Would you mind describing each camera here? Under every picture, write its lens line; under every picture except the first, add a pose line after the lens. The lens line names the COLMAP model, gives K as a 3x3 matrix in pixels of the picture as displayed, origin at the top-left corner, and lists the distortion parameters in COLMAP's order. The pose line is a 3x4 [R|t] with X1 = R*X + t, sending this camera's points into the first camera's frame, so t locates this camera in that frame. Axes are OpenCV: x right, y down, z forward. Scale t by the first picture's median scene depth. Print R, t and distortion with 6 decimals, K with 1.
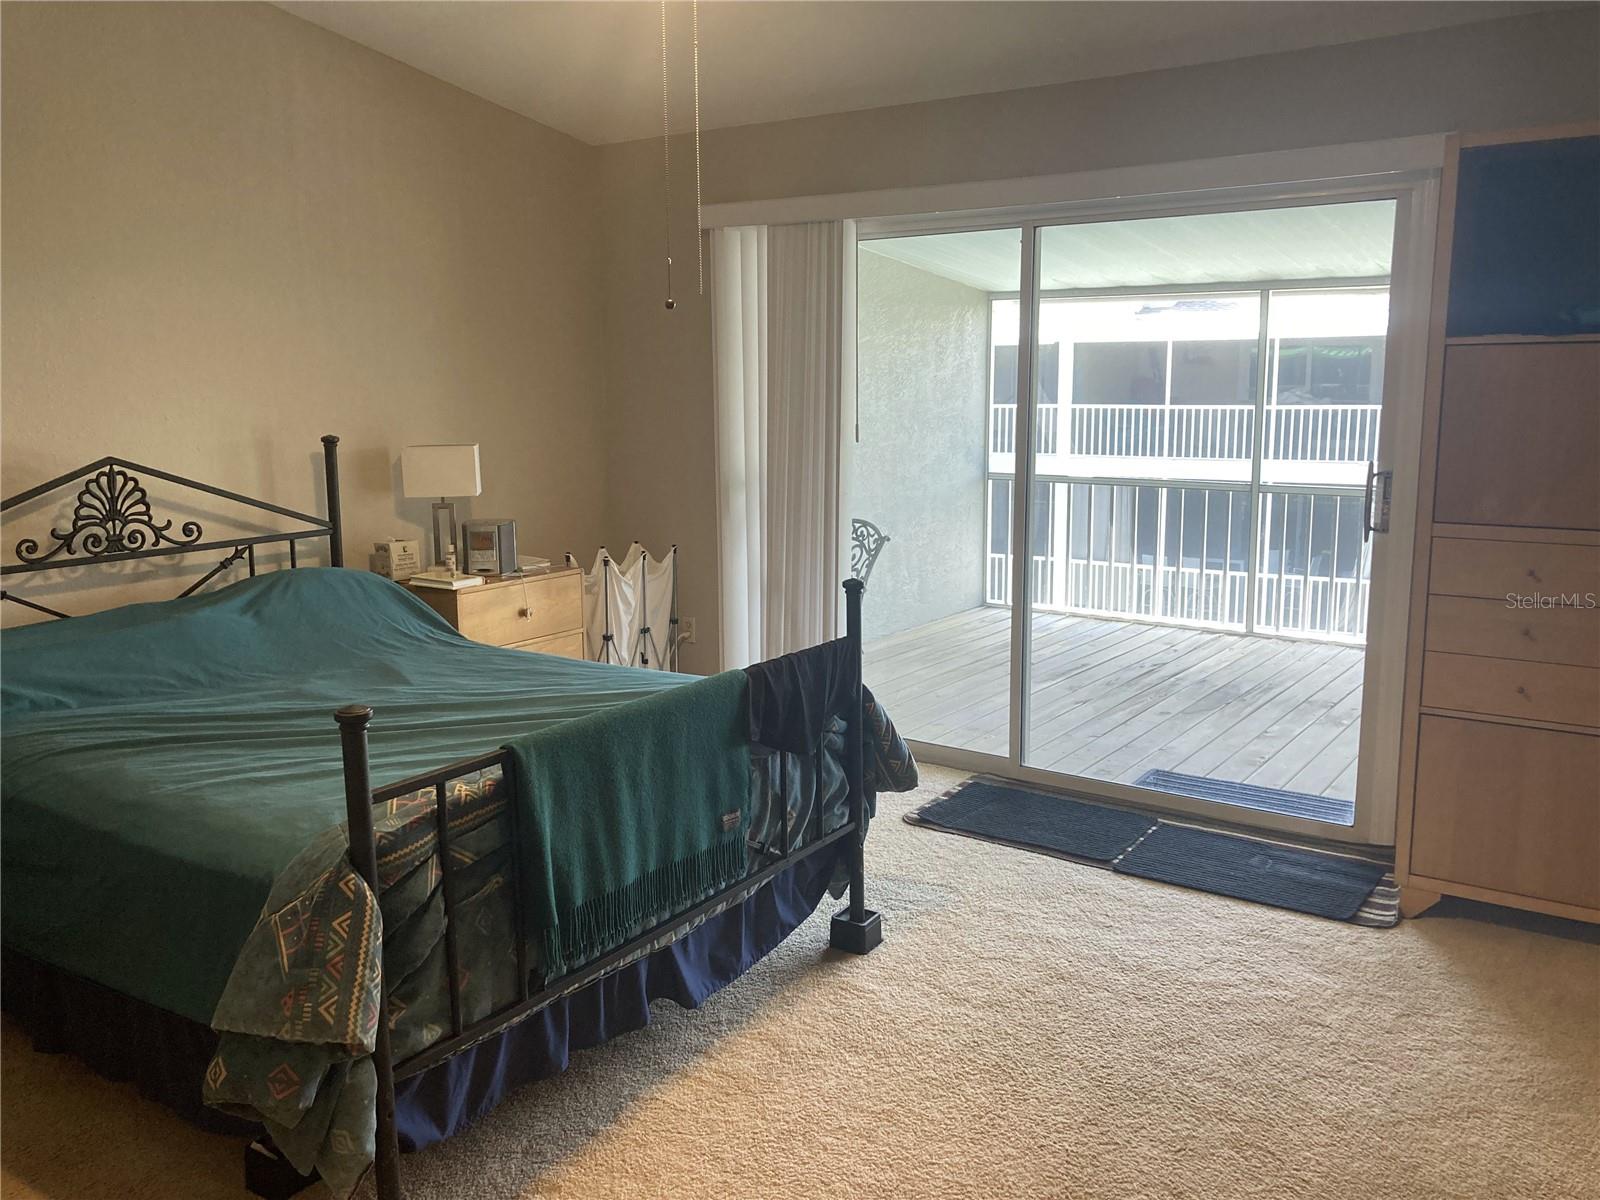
lens RADIAL K [[1256.6, 0, 800.0], [0, 1256.6, 600.0], [0, 0, 1]] dist [-0.042343, -0.000541]
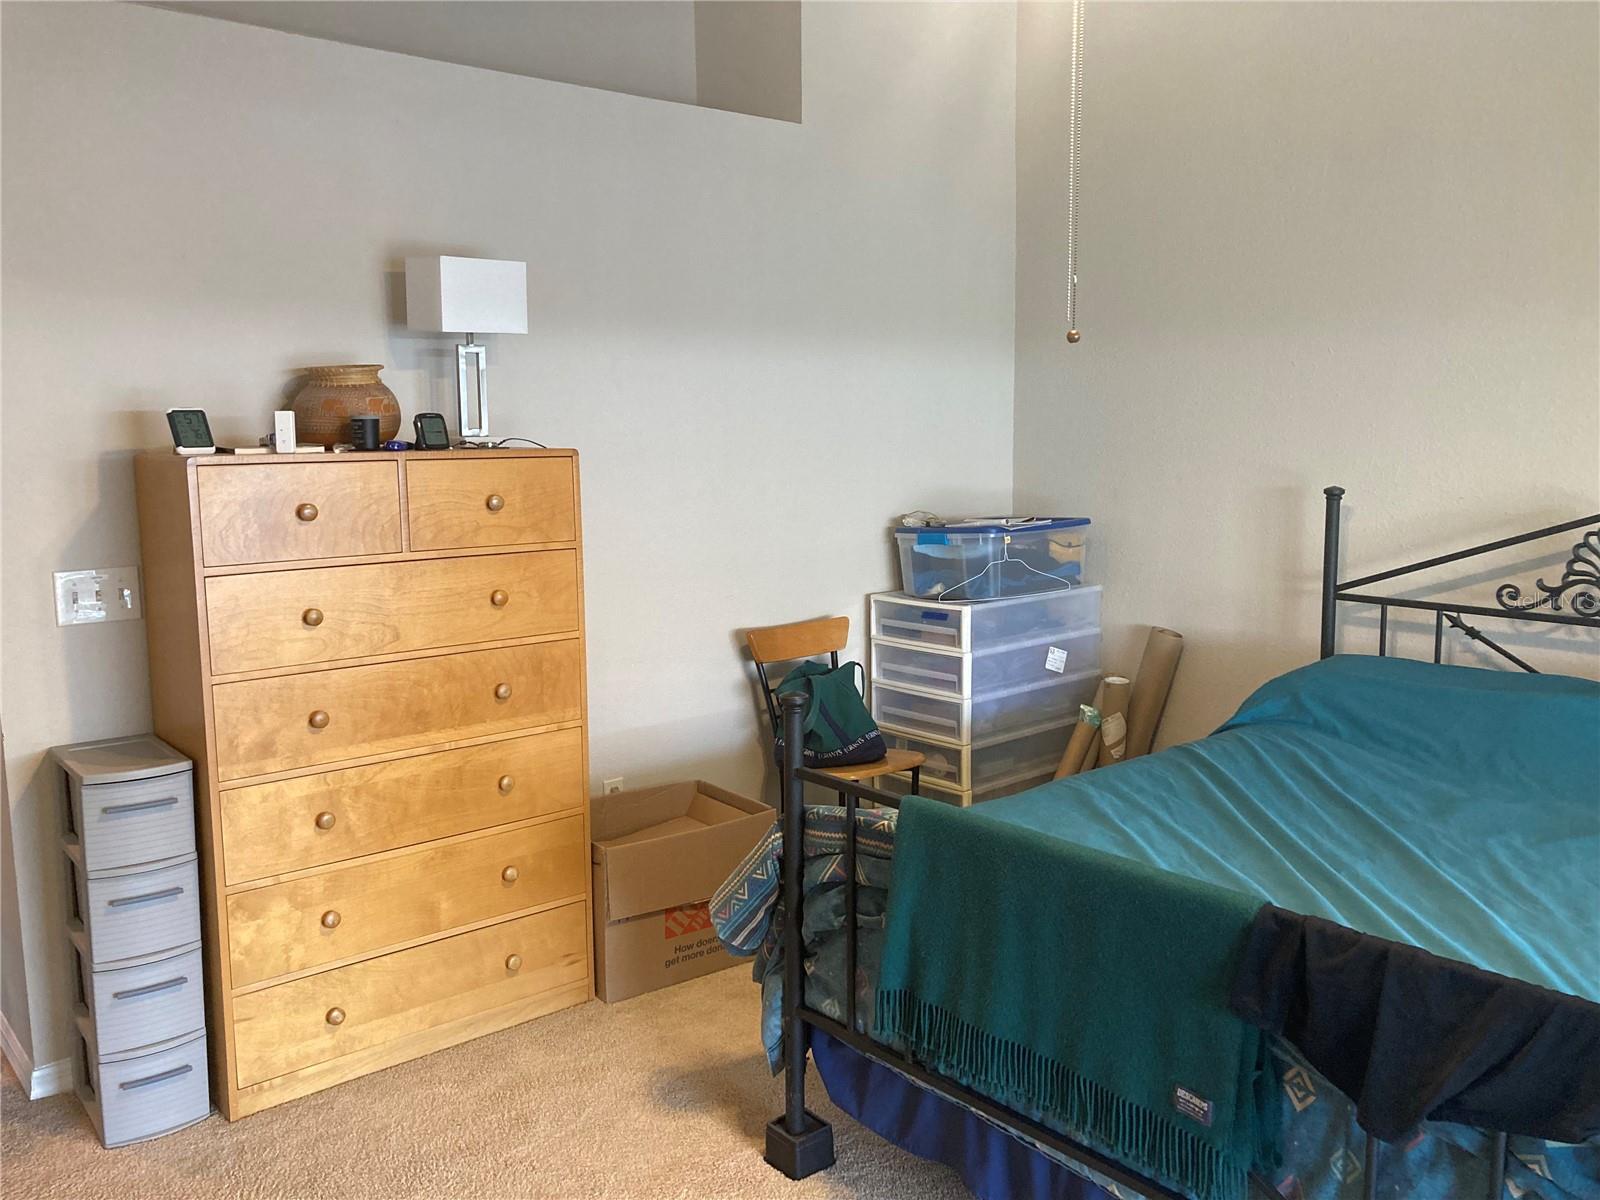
lens RADIAL K [[1256.6, 0, 800.0], [0, 1256.6, 600.0], [0, 0, 1]] dist [-0.042343, -0.000541]
pose [[-0.260674, 0.138344, -0.955463, 0.437700], [-0.160493, 0.969699, 0.184192, -0.124863], [0.951993, 0.201359, -0.230572, 0.689529]]
